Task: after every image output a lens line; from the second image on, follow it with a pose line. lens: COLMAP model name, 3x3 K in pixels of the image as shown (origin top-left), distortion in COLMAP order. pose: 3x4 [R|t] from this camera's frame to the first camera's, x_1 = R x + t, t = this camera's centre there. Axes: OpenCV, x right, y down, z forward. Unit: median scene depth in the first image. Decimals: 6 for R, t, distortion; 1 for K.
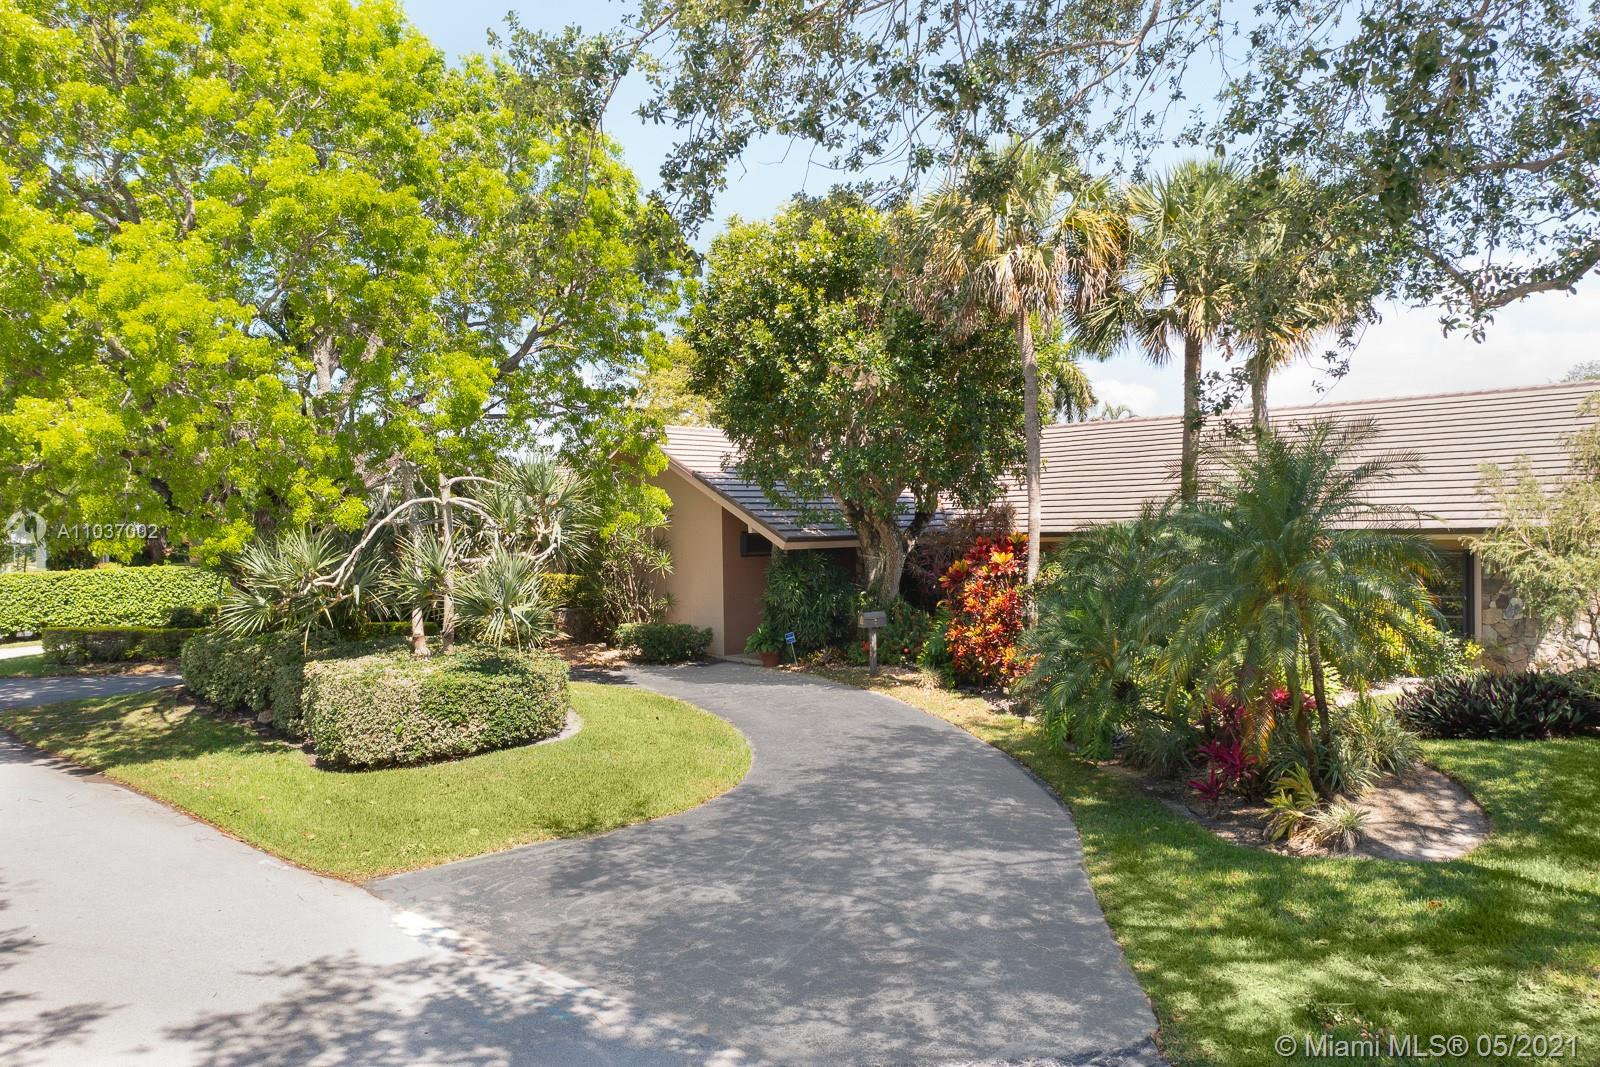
lens RADIAL K [[1277.6, 0, 800.0], [0, 1277.6, 534.5], [0, 0, 1]] dist [-0.031084, -0.010341]
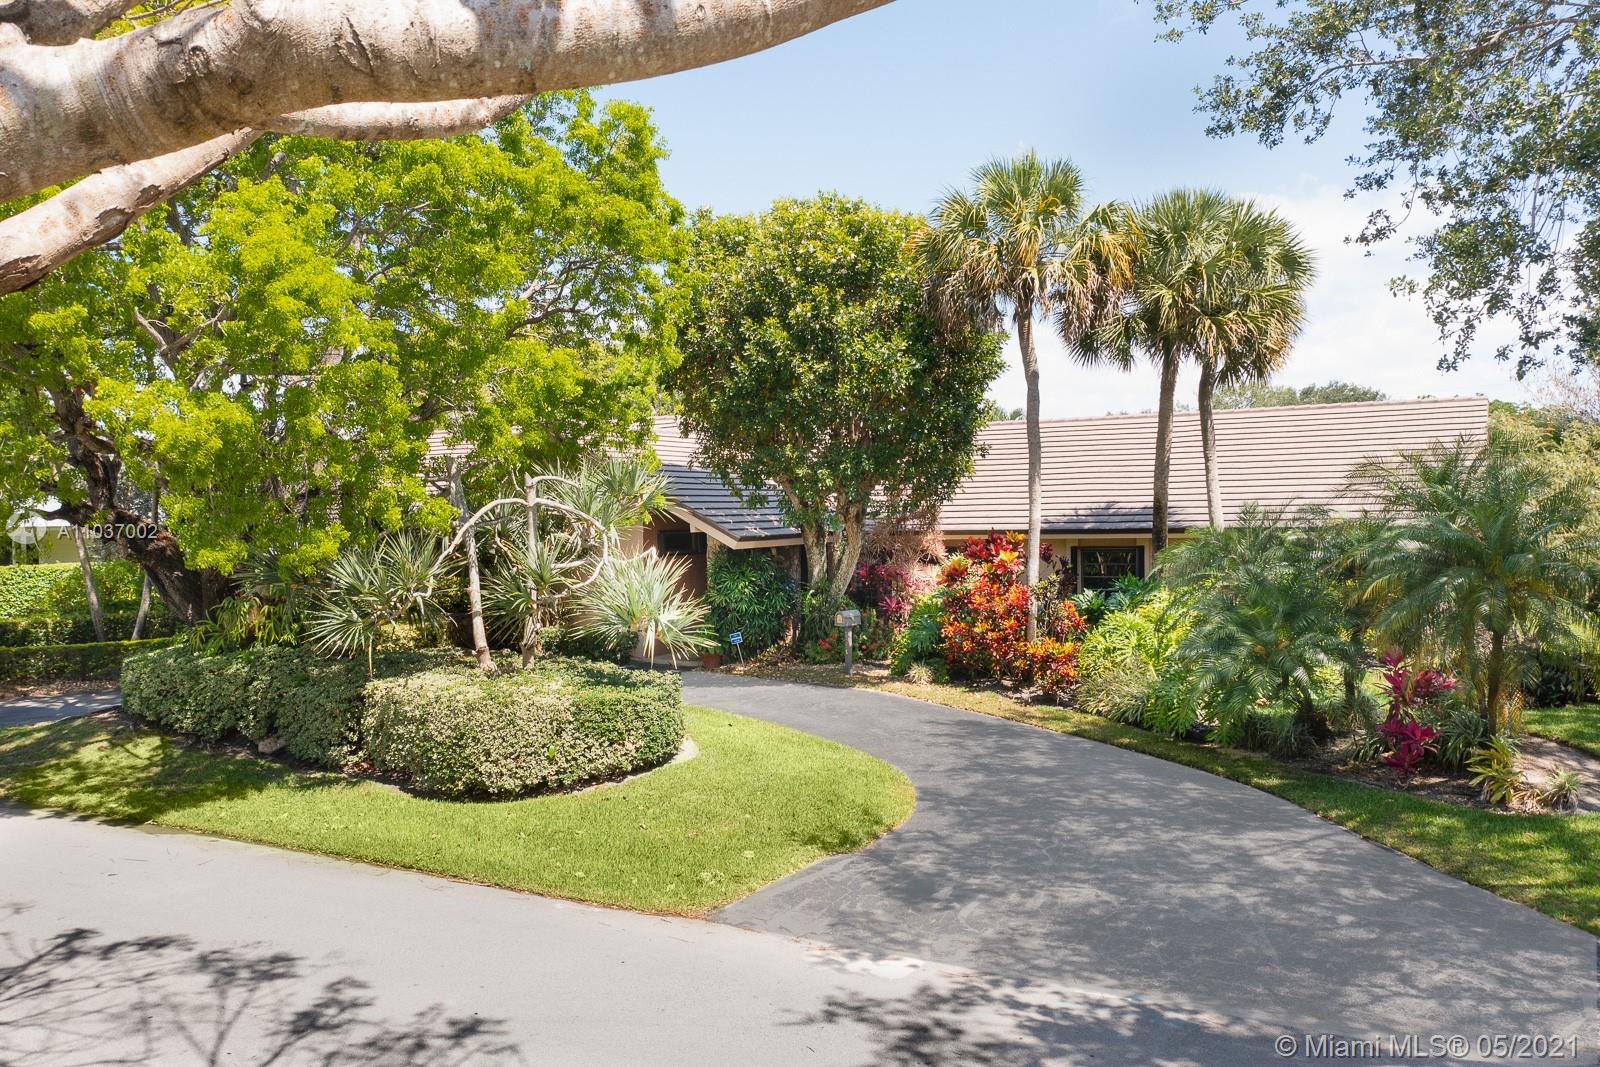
lens RADIAL K [[1277.6, 0, 799.6], [0, 1277.6, 530.9], [0, 0, 1]] dist [-0.031084, -0.010341]
pose [[0.958121, -0.004896, 0.286320, -0.648763], [0.003881, 0.999984, 0.004112, -0.015586], [-0.286336, -0.002828, 0.958125, 0.102216]]
